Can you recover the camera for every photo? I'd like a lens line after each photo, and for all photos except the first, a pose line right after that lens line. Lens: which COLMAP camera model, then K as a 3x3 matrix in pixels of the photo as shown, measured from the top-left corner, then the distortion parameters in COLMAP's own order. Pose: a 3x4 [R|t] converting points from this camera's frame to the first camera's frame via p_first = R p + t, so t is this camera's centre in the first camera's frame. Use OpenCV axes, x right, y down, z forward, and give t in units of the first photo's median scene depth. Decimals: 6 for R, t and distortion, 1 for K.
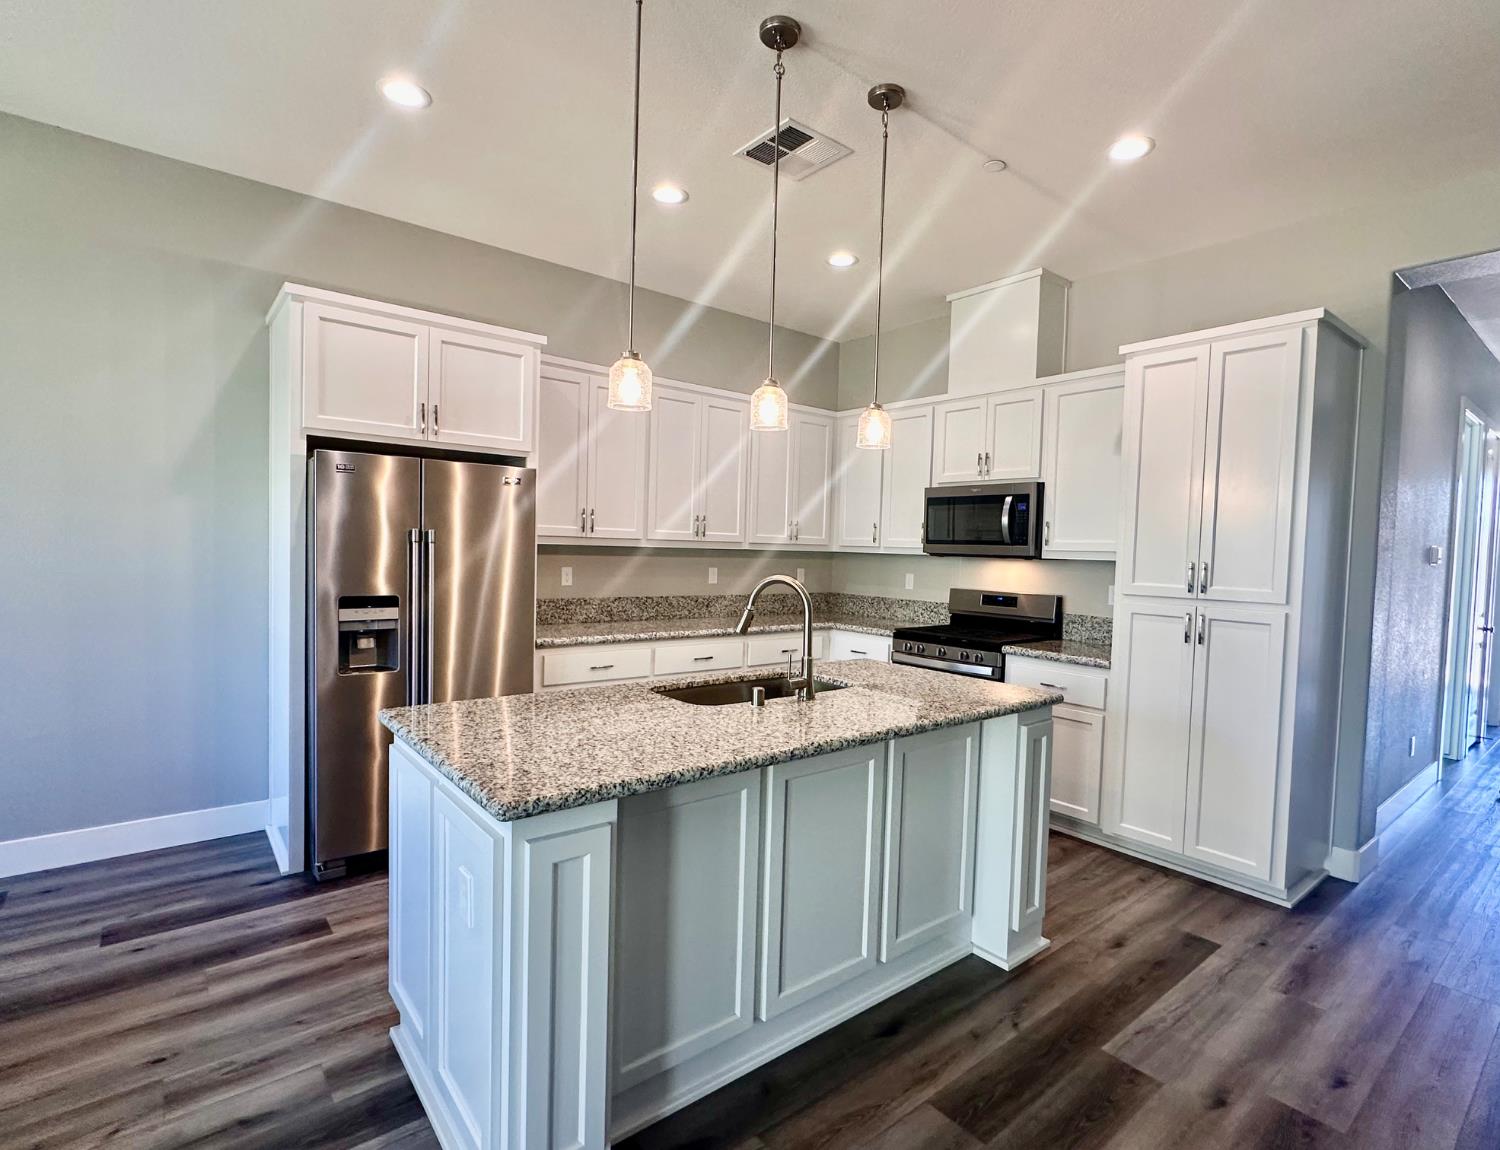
lens RADIAL K [[746.1, 0, 755.3], [0, 746.1, 578.9], [0, 0, 1]] dist [-0.001369, -0.001206]
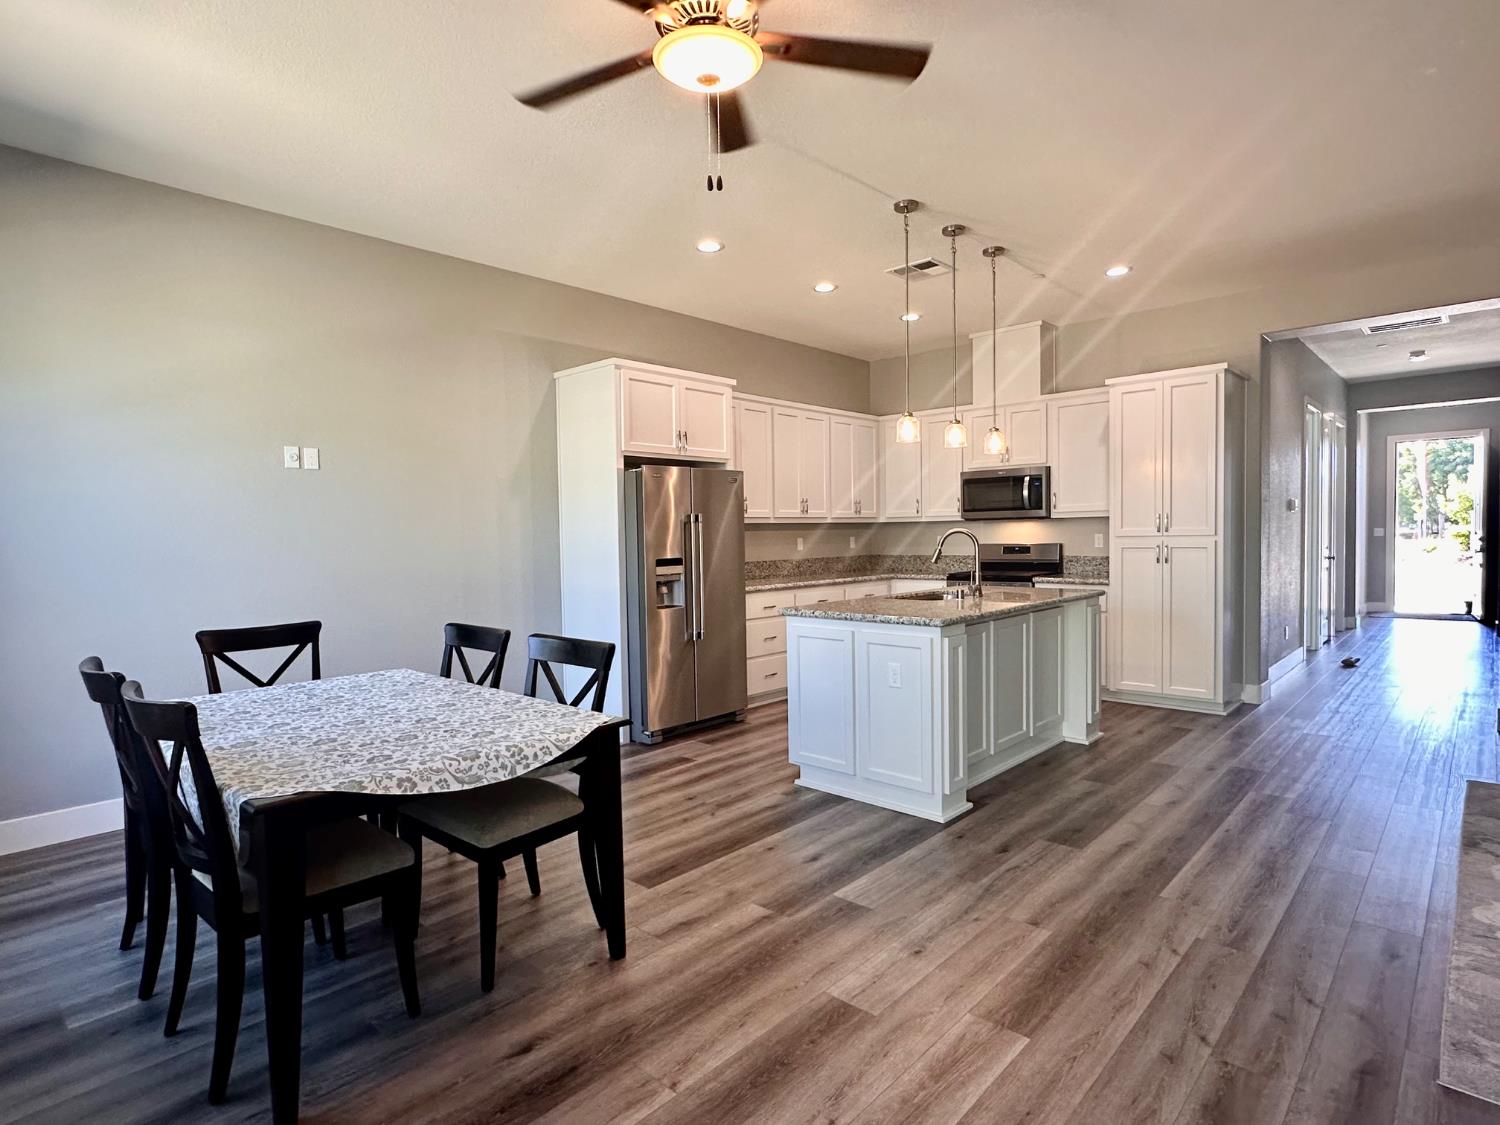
lens RADIAL K [[784.3, 0, 750.0], [0, 784.3, 562.5], [0, 0, 1]] dist [0.001055, 0.000613]
pose [[0.990202, -0.051475, 0.129812, -0.424023], [0.051945, 0.998650, -0.000236, 0.030783], [-0.129625, 0.006977, 0.991539, -0.471110]]
